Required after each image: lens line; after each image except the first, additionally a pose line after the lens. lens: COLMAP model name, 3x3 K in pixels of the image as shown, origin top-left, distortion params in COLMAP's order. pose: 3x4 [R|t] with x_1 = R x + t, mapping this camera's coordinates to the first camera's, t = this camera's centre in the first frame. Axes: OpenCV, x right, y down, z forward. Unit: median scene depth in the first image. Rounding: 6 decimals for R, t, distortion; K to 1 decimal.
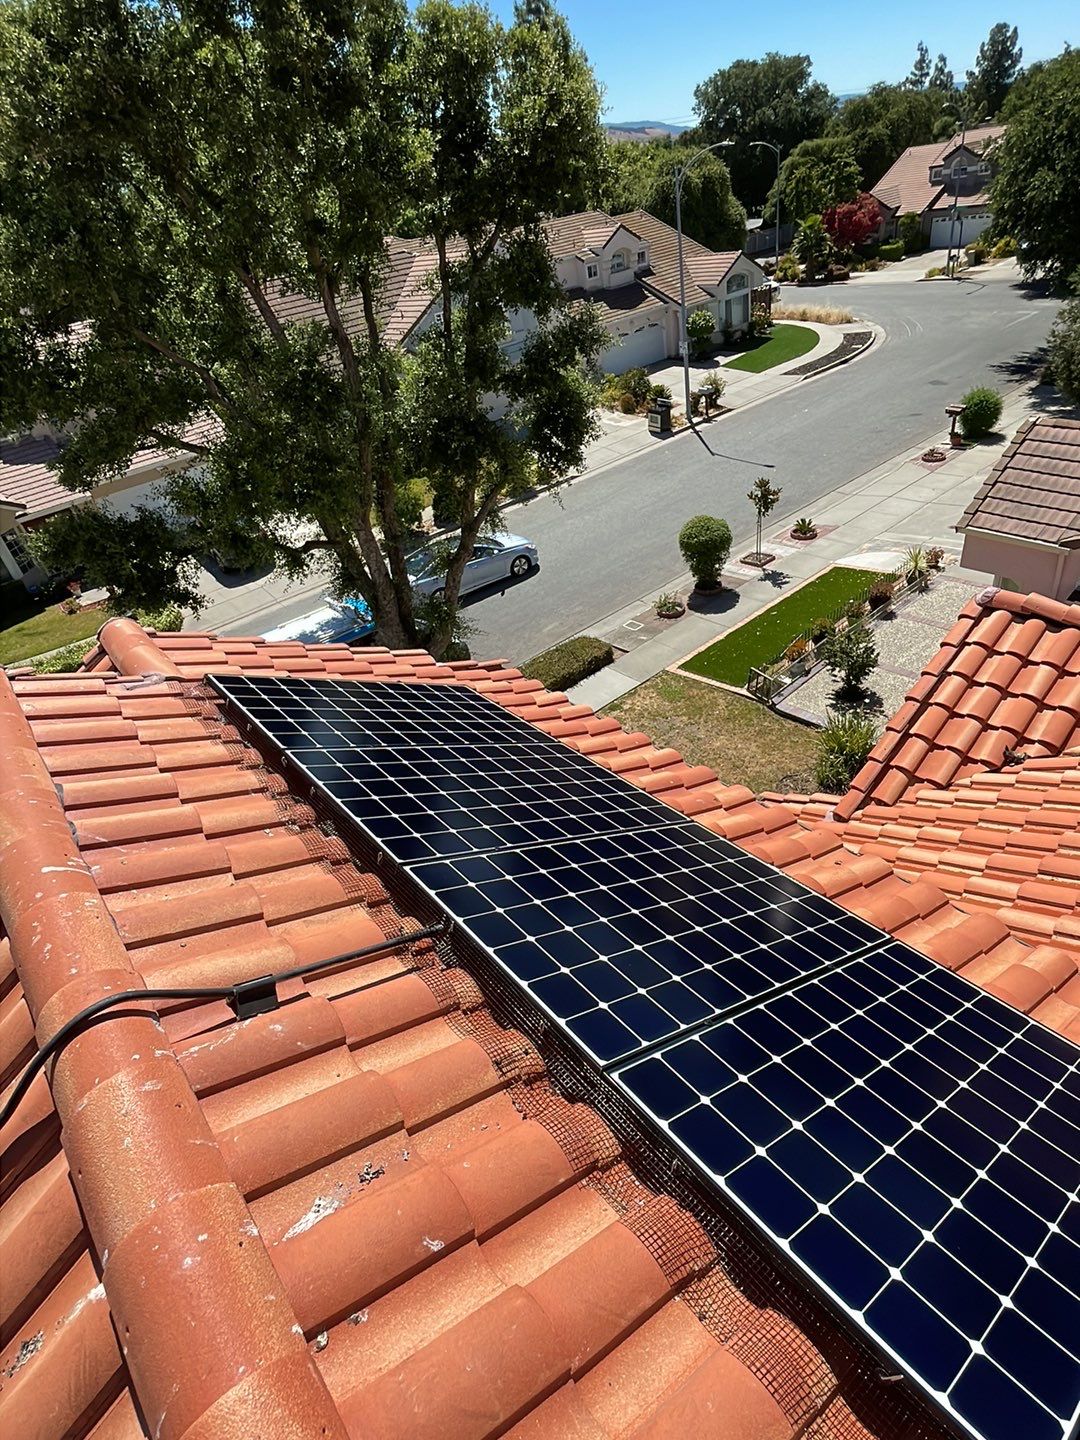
lens RADIAL K [[771.0, 0, 544.4], [0, 771.0, 726.4], [0, 0, 1]] dist [0.017992, -0.019897]
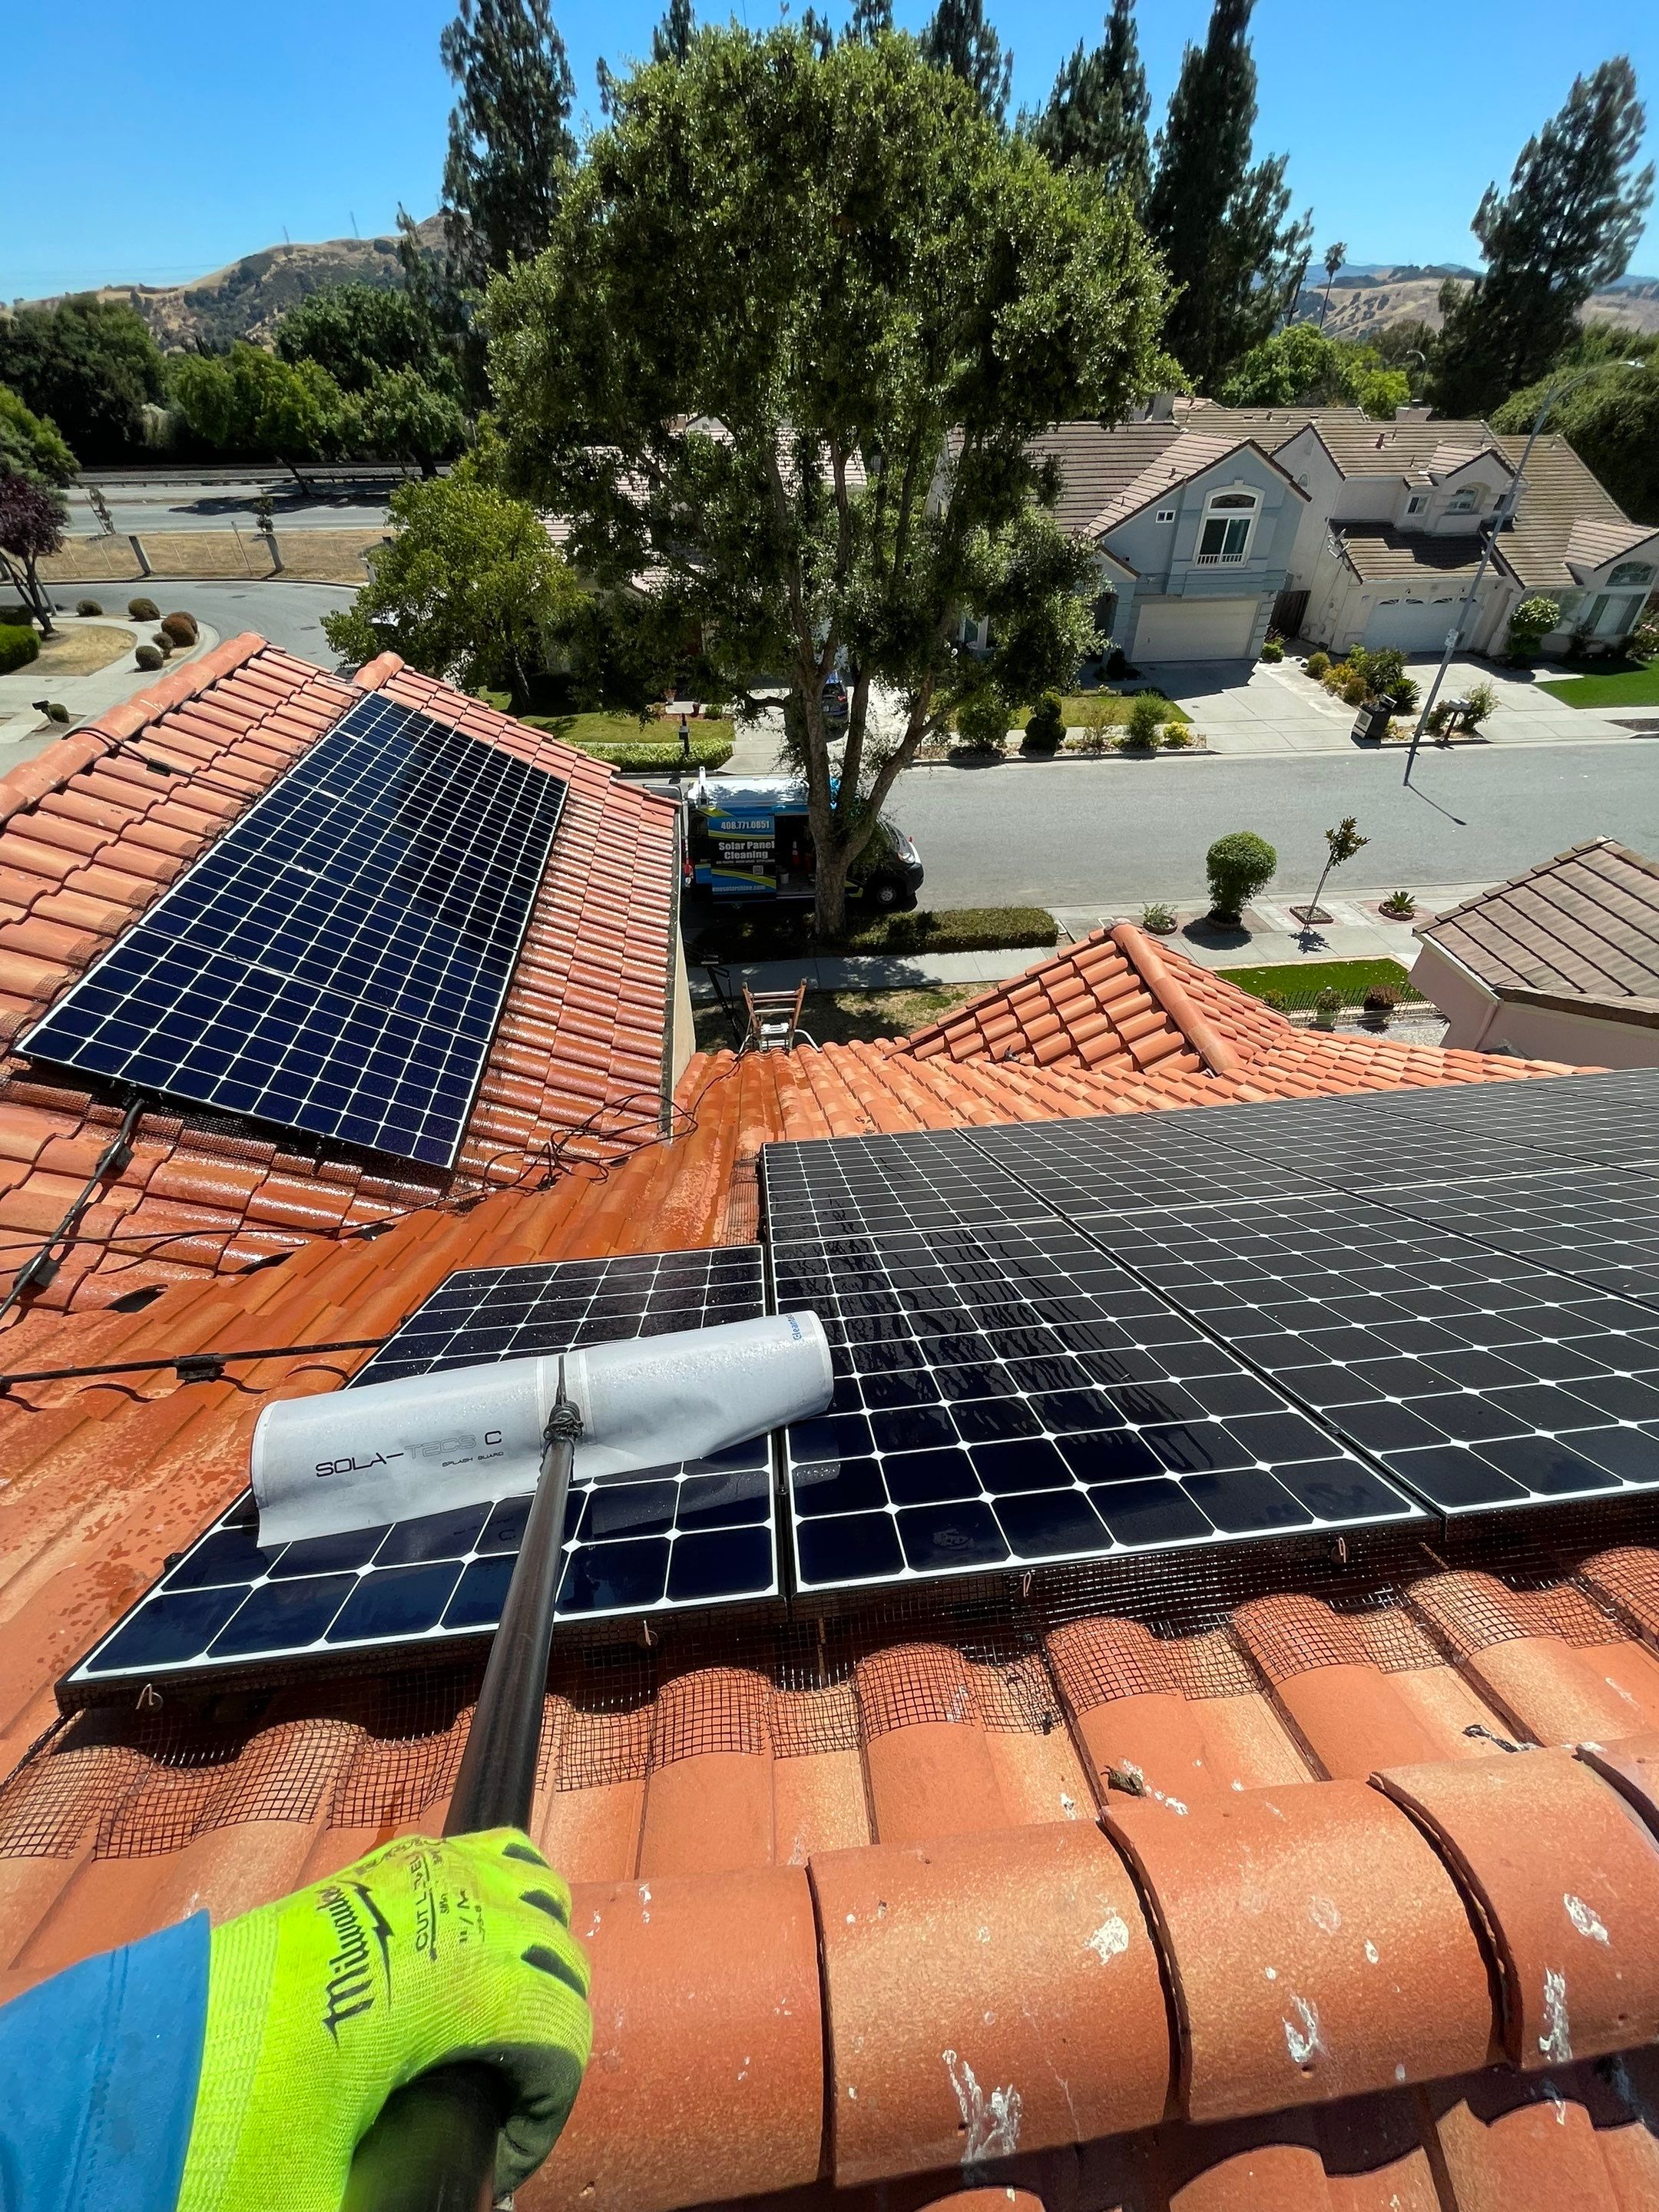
lens RADIAL K [[907.2, 0, 829.5], [0, 907.2, 1106.0], [0, 0, 1]] dist [-0.001985, 0.000324]
pose [[0.835667, 0.453970, -0.309146, 0.244591], [-0.412684, 0.890411, 0.191991, -0.011450], [0.362425, -0.032861, 0.931434, -0.076776]]
